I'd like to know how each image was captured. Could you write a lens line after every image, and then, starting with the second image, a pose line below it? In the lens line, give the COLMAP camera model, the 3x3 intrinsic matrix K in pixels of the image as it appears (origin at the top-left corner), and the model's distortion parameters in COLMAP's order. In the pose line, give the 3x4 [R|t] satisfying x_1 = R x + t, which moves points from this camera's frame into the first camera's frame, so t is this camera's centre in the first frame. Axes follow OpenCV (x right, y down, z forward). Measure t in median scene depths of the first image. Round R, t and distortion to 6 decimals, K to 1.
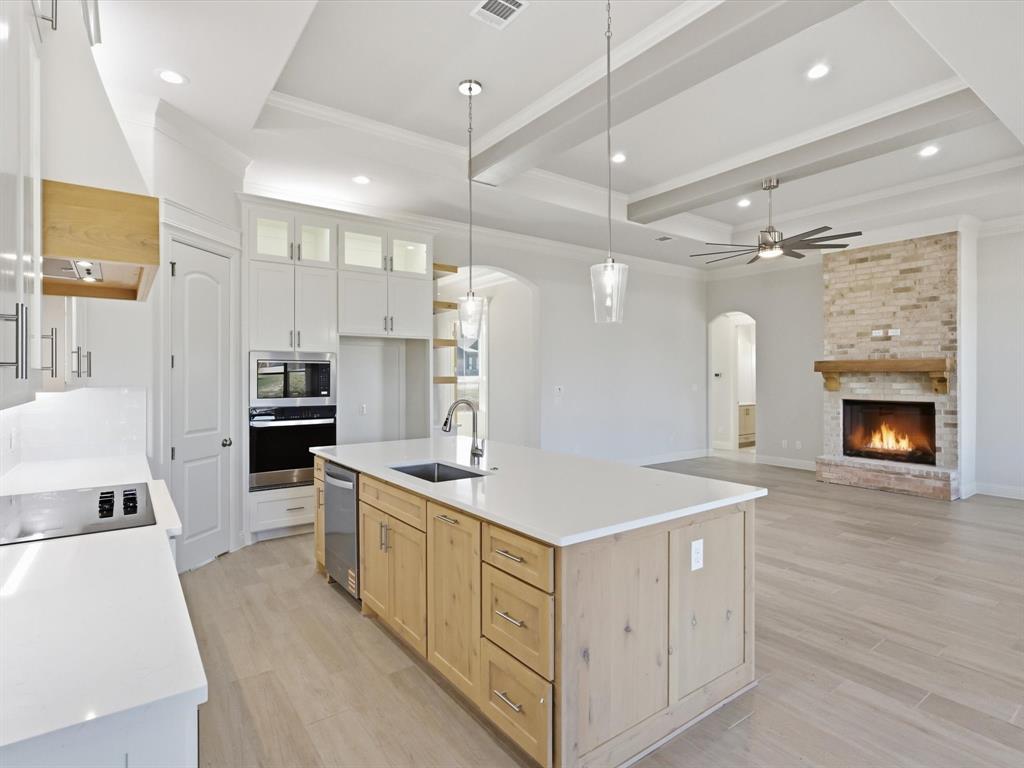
lens RADIAL K [[539.5, 0, 512.1], [0, 539.5, 379.1], [0, 0, 1]] dist [0.000831, -0.001909]
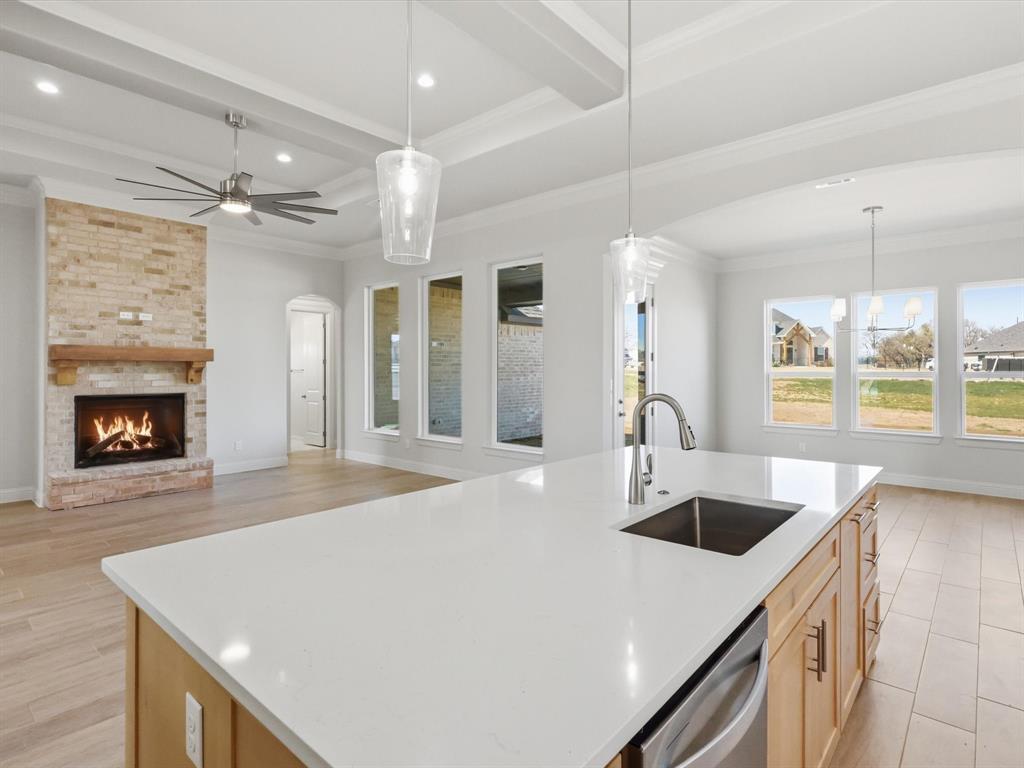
lens RADIAL K [[539.5, 0, 514.2], [0, 539.5, 370.3], [0, 0, 1]] dist [0.000831, -0.001909]
pose [[-0.216766, 0.002830, 0.976219, -0.297988], [0.005879, 0.999981, -0.001594, 0.006681], [-0.976206, 0.005393, -0.216779, 0.608648]]
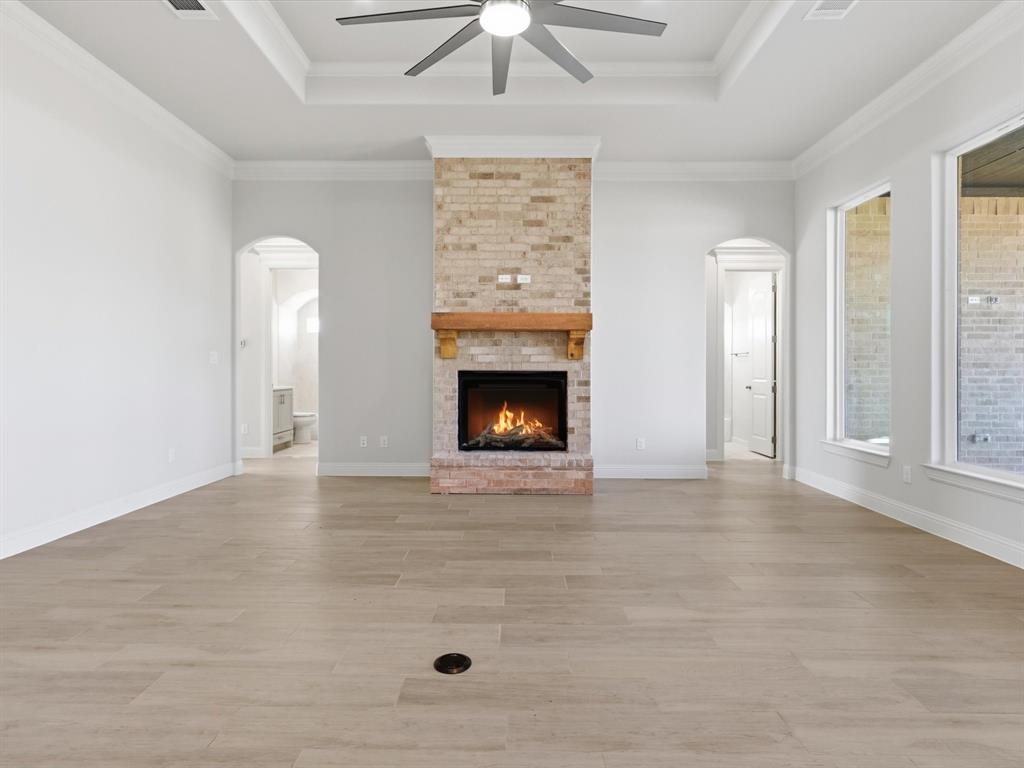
lens RADIAL K [[539.5, 0, 511.7], [0, 539.5, 371.3], [0, 0, 1]] dist [0.000831, -0.001909]
pose [[0.599038, 0.002235, 0.800718, 0.101023], [-0.000583, 0.999997, -0.002354, 0.043755], [-0.800721, 0.000943, 0.599037, 0.574391]]
